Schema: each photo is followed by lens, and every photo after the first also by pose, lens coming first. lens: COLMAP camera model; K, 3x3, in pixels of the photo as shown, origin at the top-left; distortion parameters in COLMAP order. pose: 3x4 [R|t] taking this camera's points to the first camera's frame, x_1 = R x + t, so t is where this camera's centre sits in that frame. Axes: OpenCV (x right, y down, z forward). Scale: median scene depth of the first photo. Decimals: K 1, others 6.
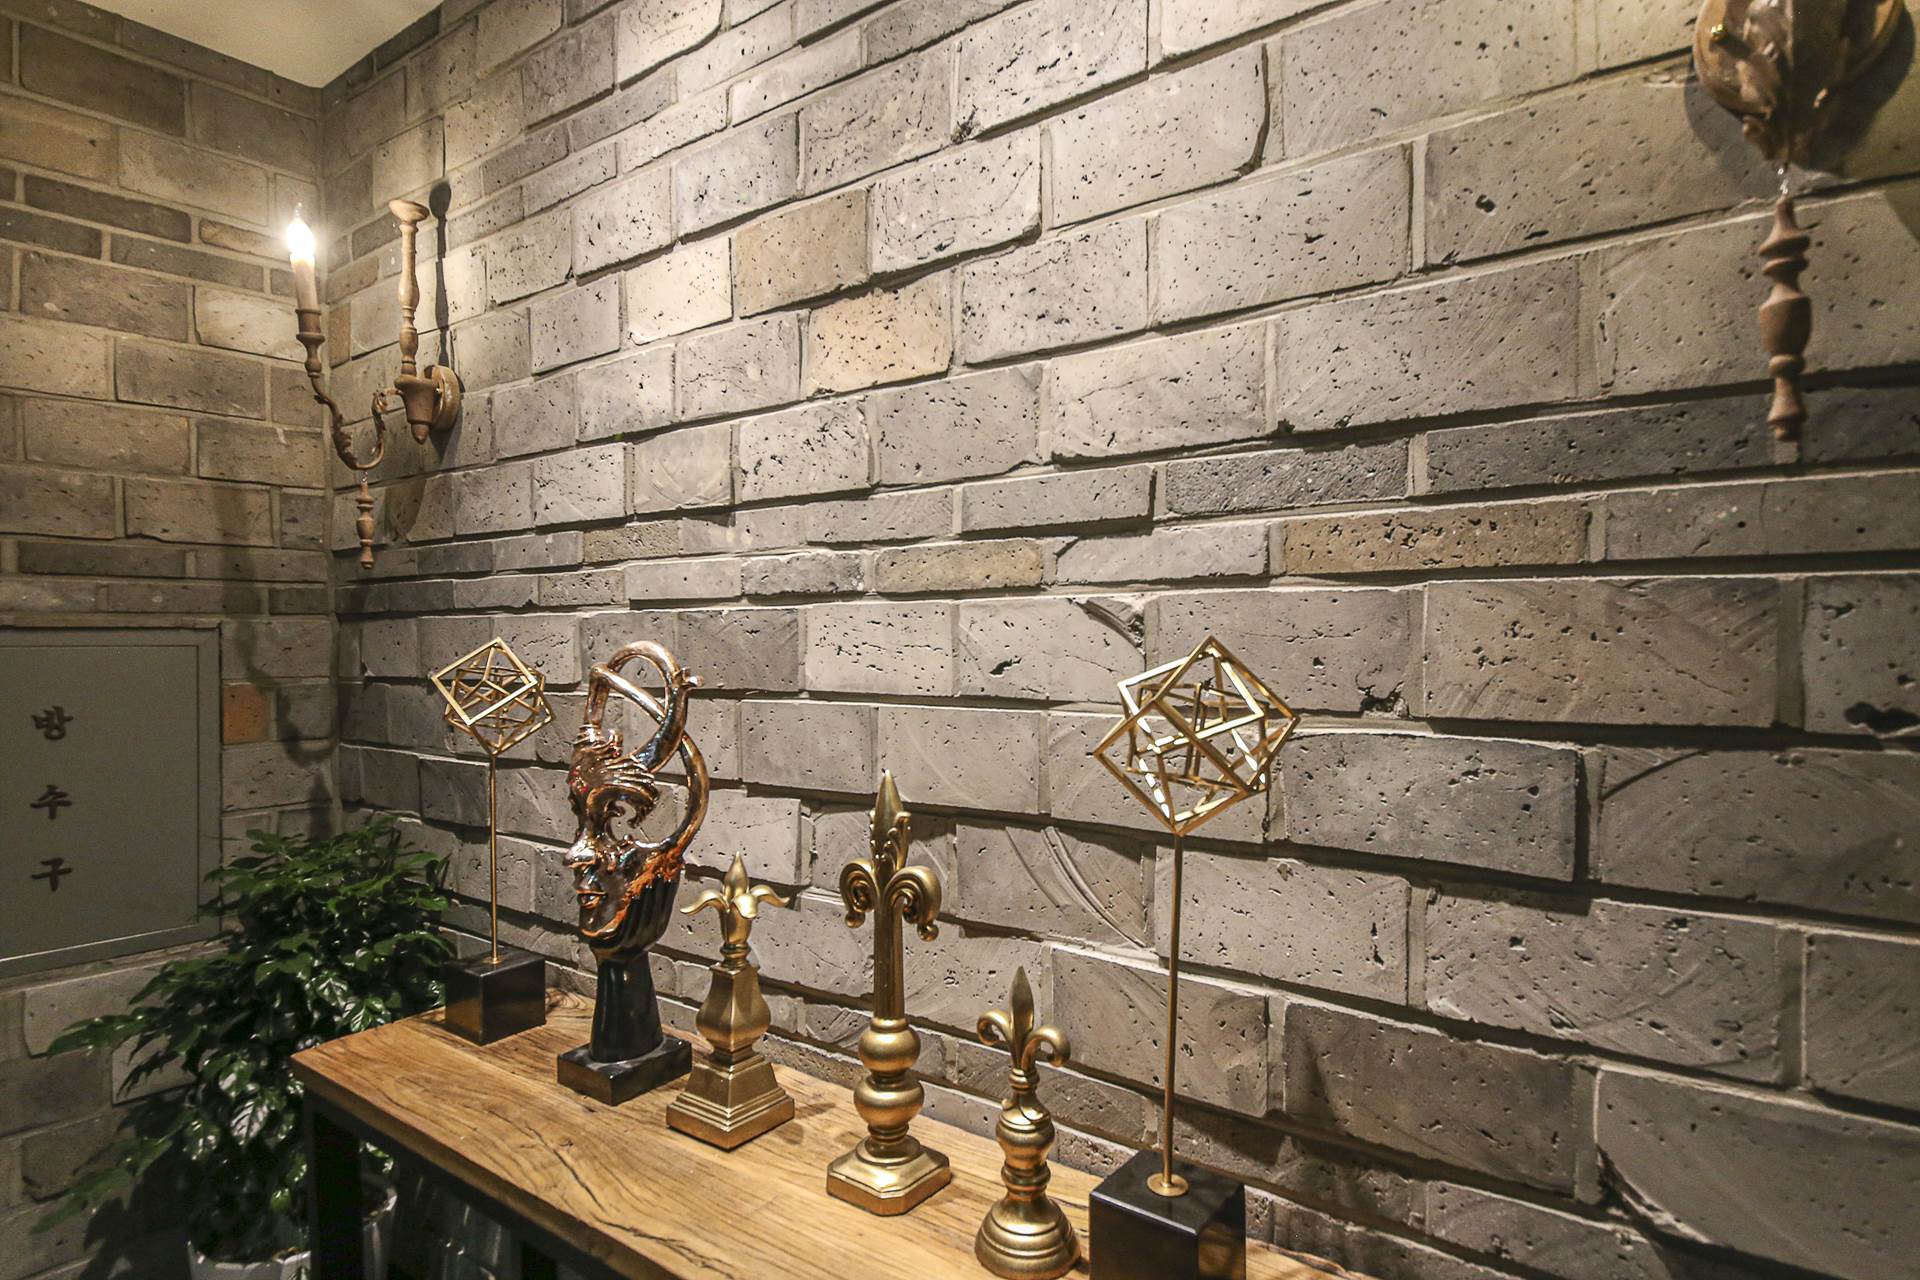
lens RADIAL K [[1032.9, 0, 960.0], [0, 1032.9, 640.0], [0, 0, 1]] dist [0.063144, -0.062940]
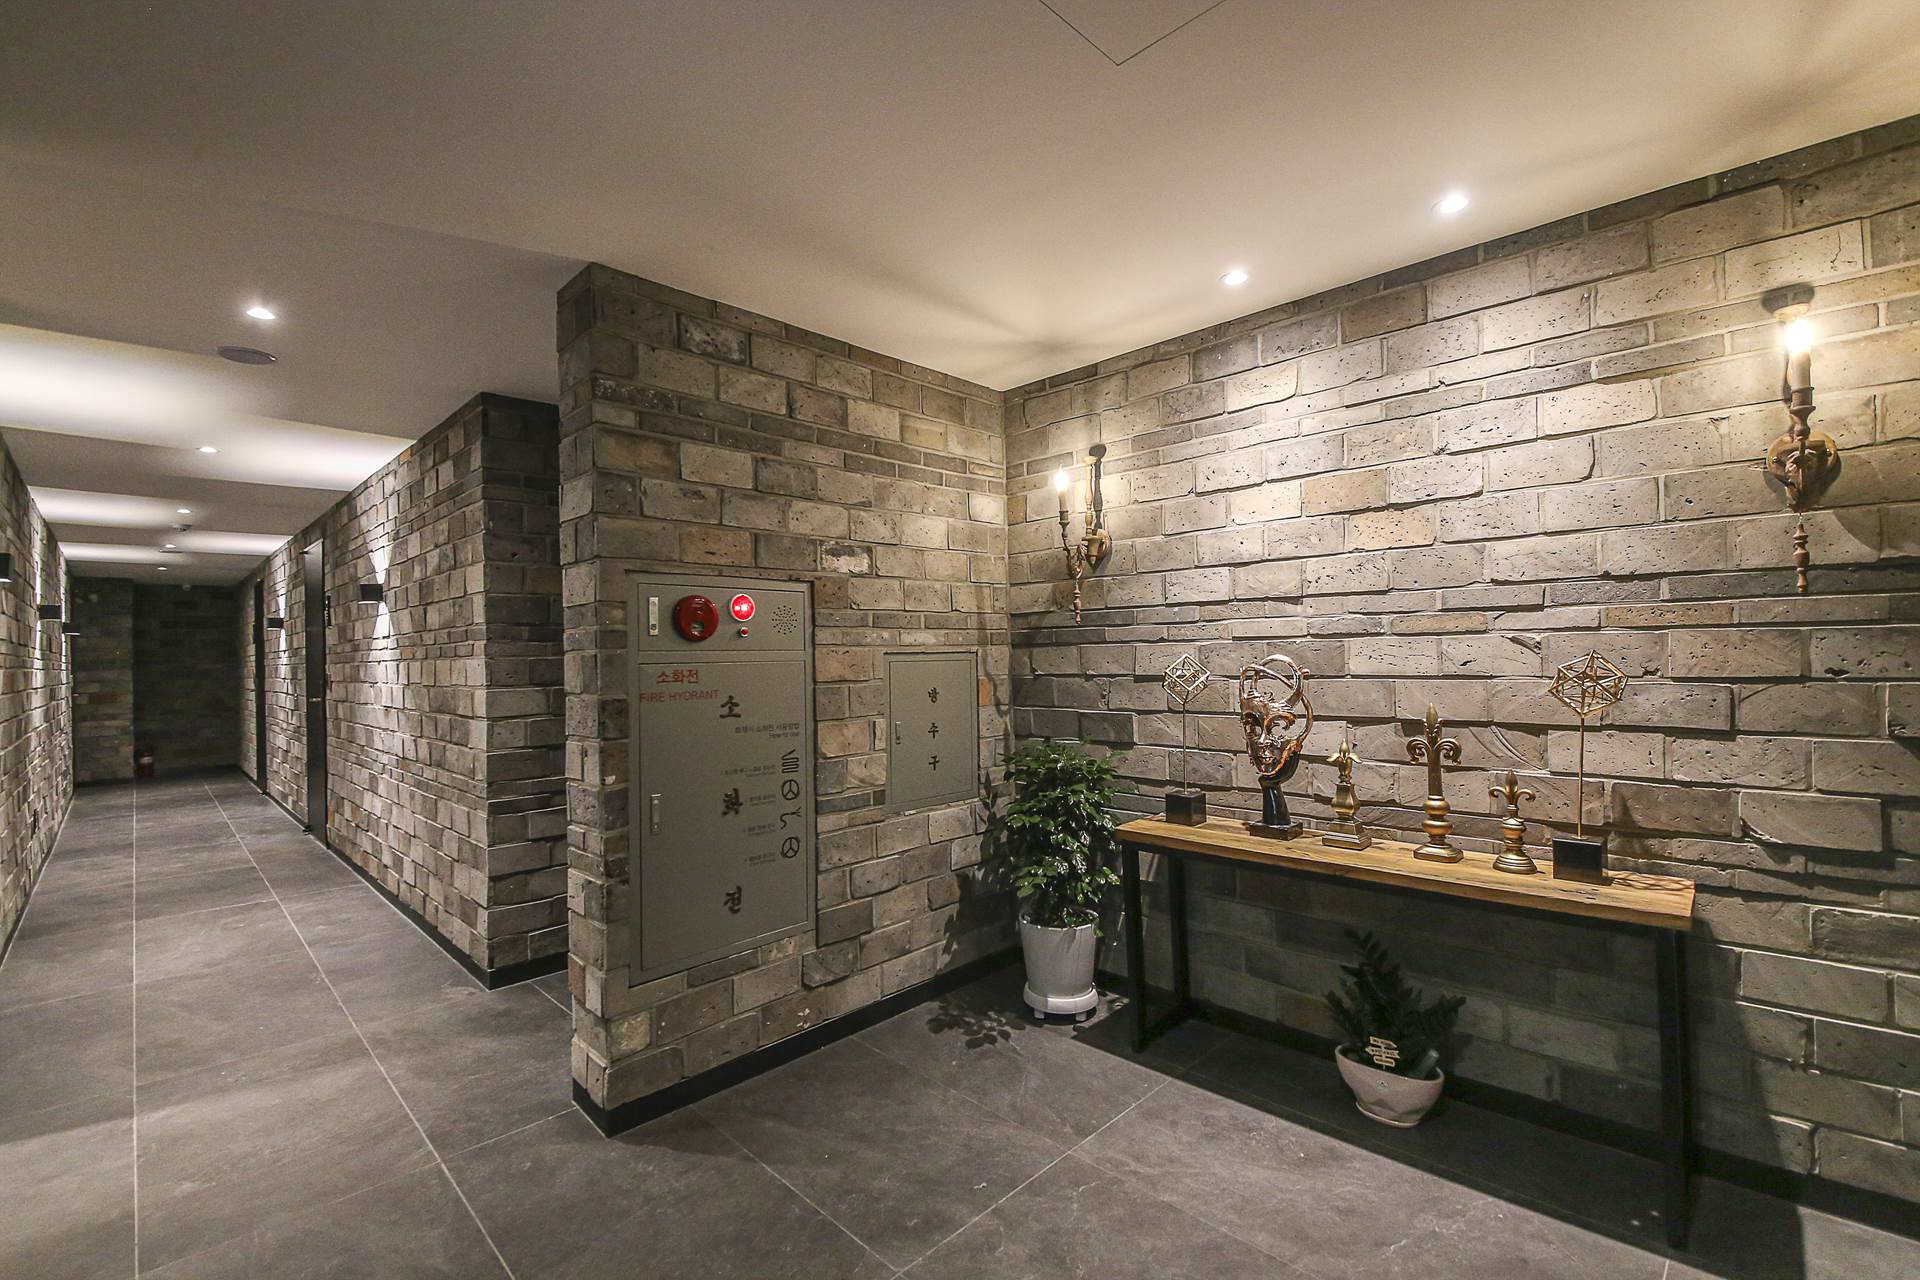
lens RADIAL K [[827.4, 0, 933.3], [0, 827.4, 641.8], [0, 0, 1]] dist [-0.000974, -0.016370]
pose [[0.987826, -0.014758, -0.154864, -0.935194], [0.012232, 0.999776, -0.017256, -0.006577], [0.155084, 0.015152, 0.987785, -1.188738]]
